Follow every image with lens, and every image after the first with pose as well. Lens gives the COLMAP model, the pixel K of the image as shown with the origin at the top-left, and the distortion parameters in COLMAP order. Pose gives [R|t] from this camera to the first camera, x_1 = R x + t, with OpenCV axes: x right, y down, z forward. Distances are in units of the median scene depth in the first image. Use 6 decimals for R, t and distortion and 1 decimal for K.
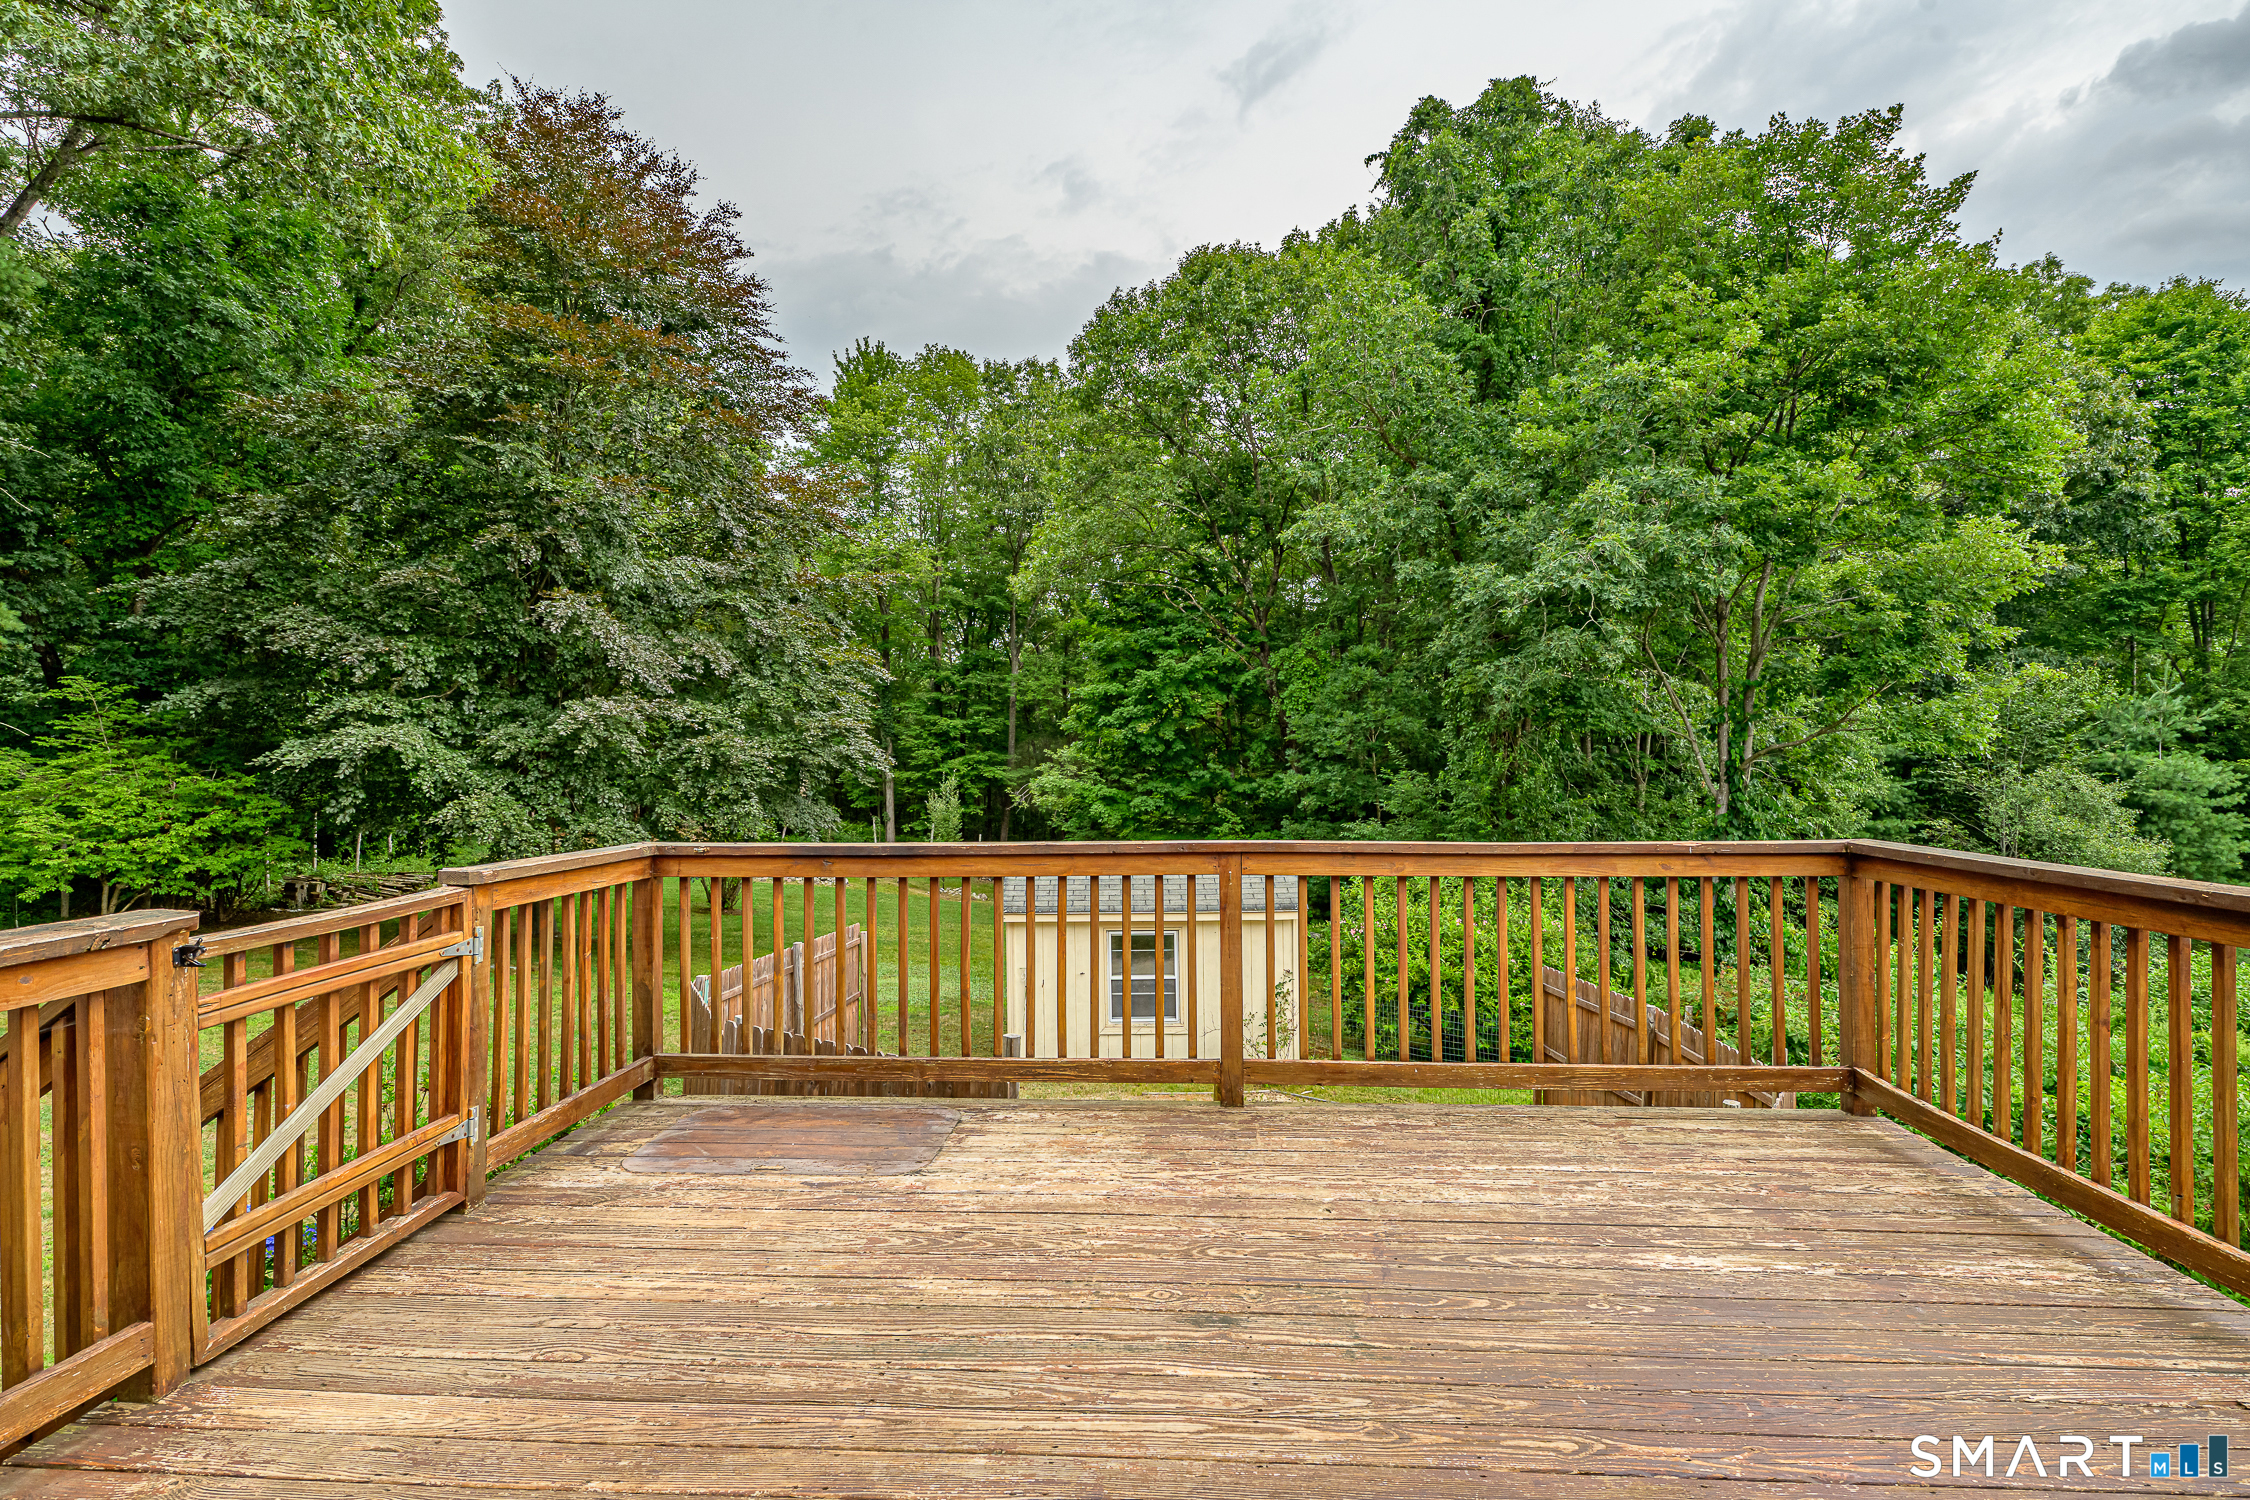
lens RADIAL K [[1126.9, 0, 1121.3], [0, 1126.9, 758.9], [0, 0, 1]] dist [-0.000042, -0.000685]
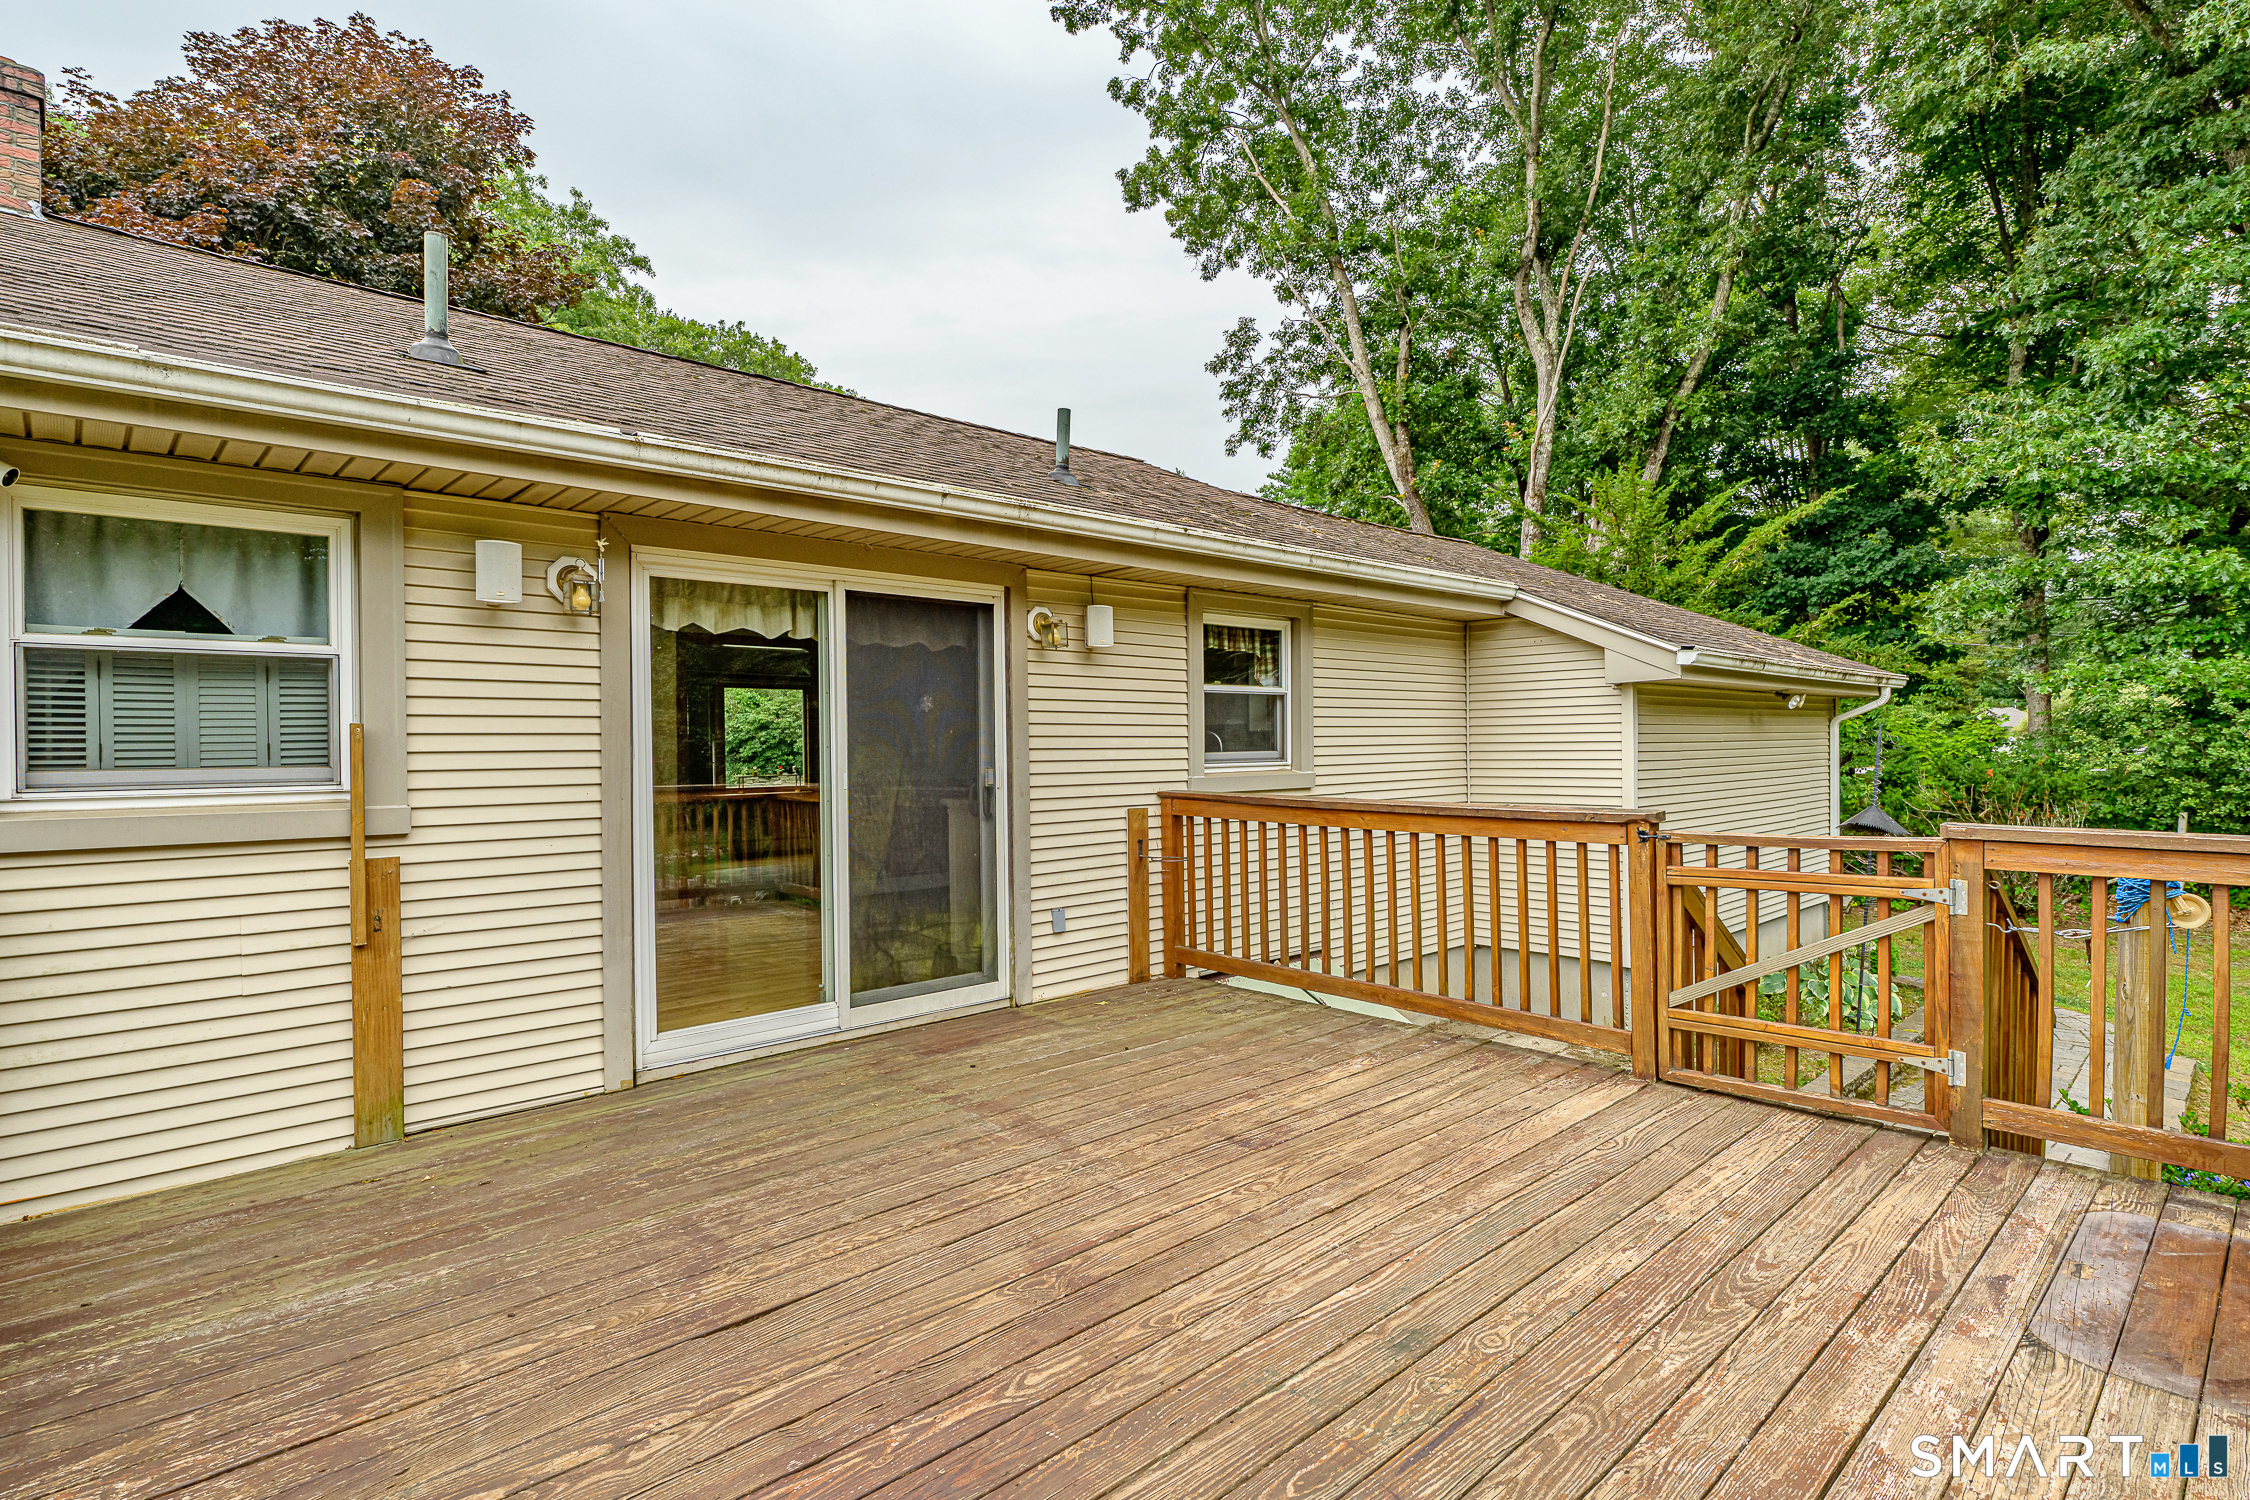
lens RADIAL K [[1126.9, 0, 1121.8], [0, 1126.9, 747.0], [0, 0, 1]] dist [-0.000042, -0.000685]
pose [[-0.693471, 0.017270, -0.720278, 0.919219], [0.016351, 0.999832, 0.008230, 0.009006], [0.720299, -0.006070, -0.693637, 1.516727]]
